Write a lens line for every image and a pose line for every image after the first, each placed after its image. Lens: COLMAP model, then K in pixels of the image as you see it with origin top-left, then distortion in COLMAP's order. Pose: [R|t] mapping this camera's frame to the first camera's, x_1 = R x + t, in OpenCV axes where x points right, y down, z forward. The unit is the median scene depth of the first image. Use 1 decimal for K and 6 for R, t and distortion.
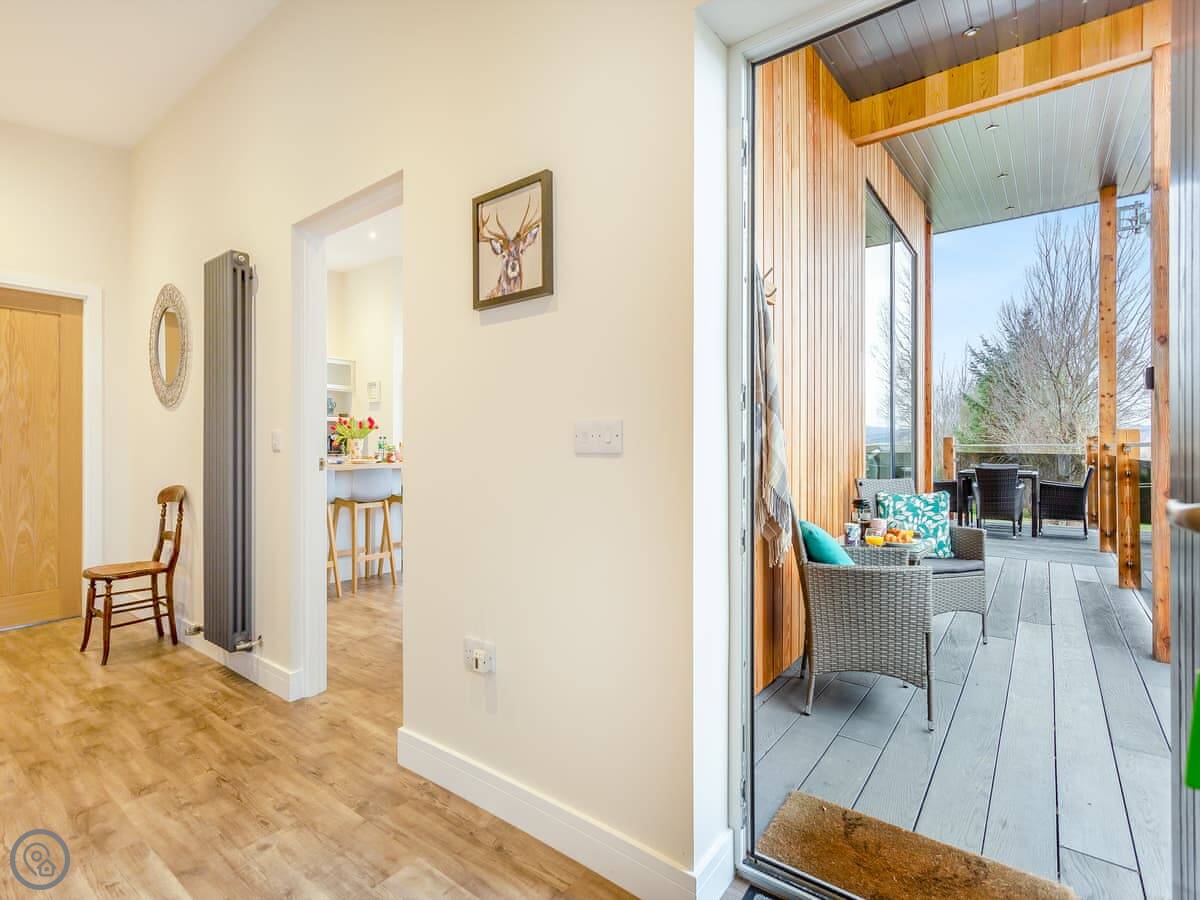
lens RADIAL K [[579.5, 0, 599.0], [0, 579.5, 445.3], [0, 0, 1]] dist [0.002091, 0.000517]
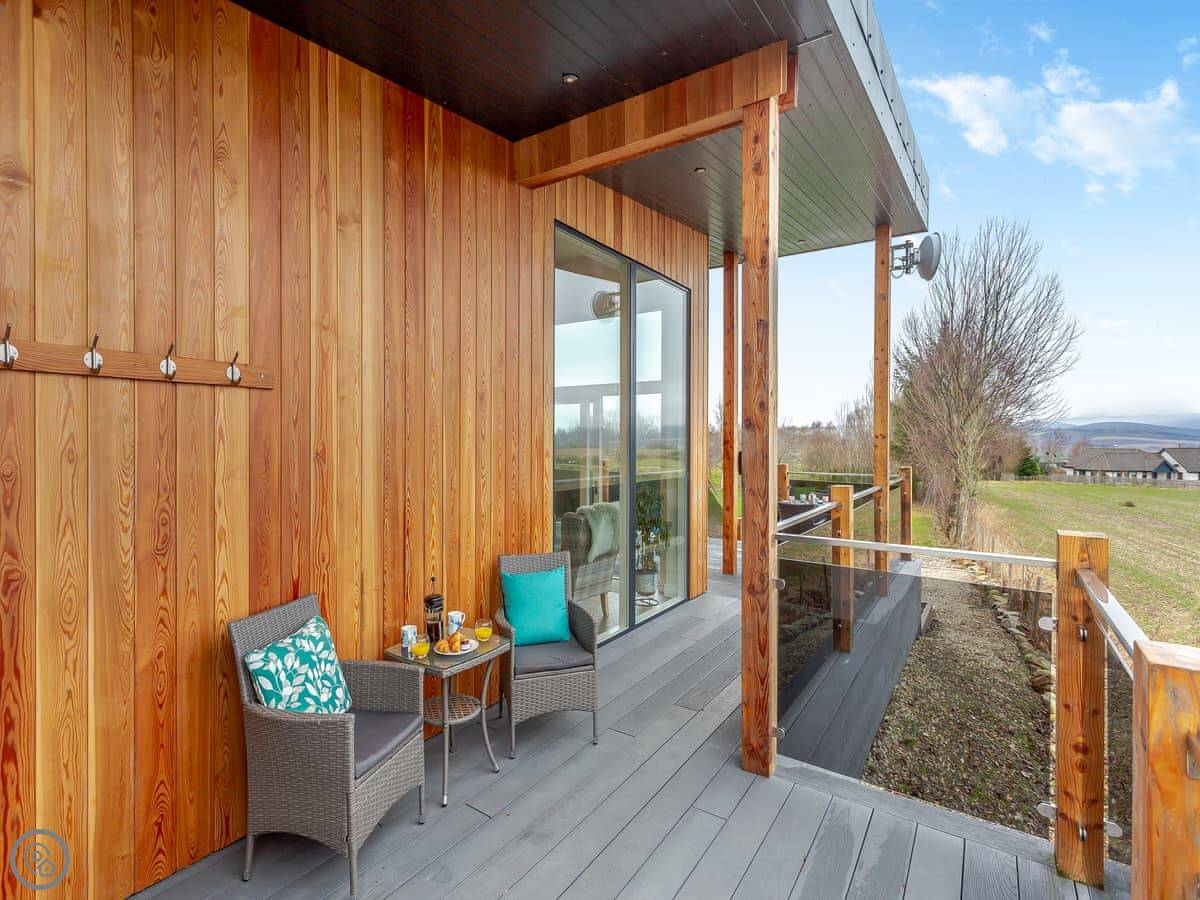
lens RADIAL K [[579.5, 0, 599.0], [0, 579.5, 445.3], [0, 0, 1]] dist [0.002091, 0.000517]
pose [[0.998025, 0.002539, 0.062764, 0.342810], [-0.002910, 0.999979, 0.005824, -0.076759], [-0.062748, -0.005995, 0.998011, 0.046853]]
